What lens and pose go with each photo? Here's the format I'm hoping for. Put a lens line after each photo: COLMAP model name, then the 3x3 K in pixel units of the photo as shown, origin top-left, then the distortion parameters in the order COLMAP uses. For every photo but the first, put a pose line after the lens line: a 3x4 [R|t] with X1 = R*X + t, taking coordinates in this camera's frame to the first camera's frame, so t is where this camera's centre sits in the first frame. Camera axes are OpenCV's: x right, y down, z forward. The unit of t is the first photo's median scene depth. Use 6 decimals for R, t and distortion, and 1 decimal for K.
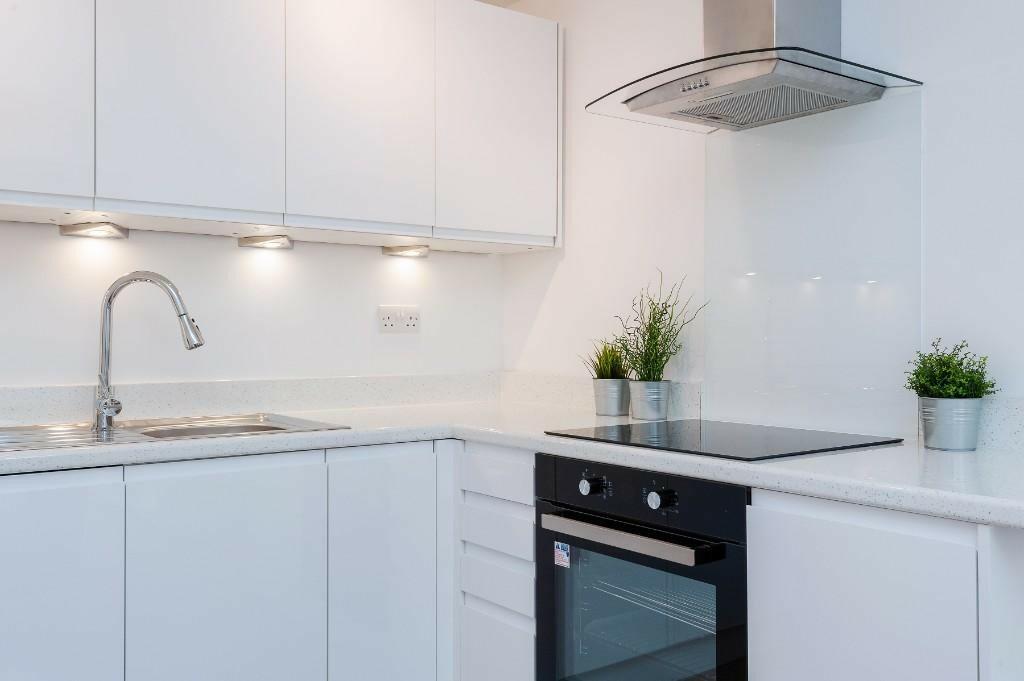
lens RADIAL K [[938.9, 0, 509.8], [0, 938.9, 333.8], [0, 0, 1]] dist [-0.001911, 0.000000]
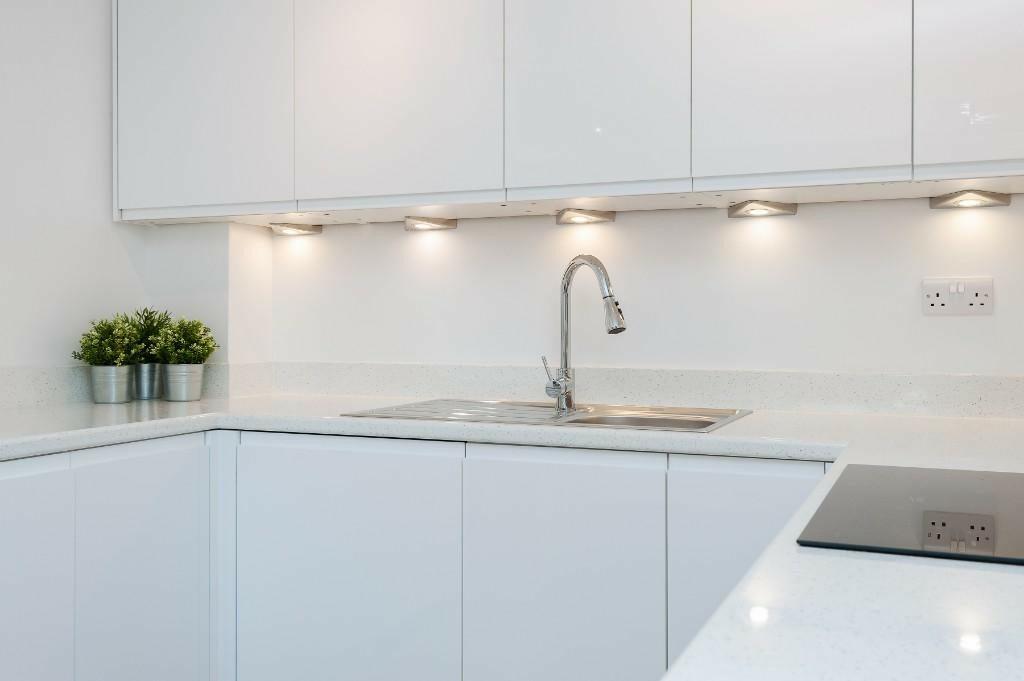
lens RADIAL K [[1016.2, 0, 478.7], [0, 1016.2, 321.9], [0, 0, 1]] dist [-0.002455, 0.000000]
pose [[0.456470, 0.003306, -0.889733, 0.451119], [0.000942, 0.999991, 0.004199, 0.000453], [0.889738, -0.002754, 0.456462, 0.357751]]
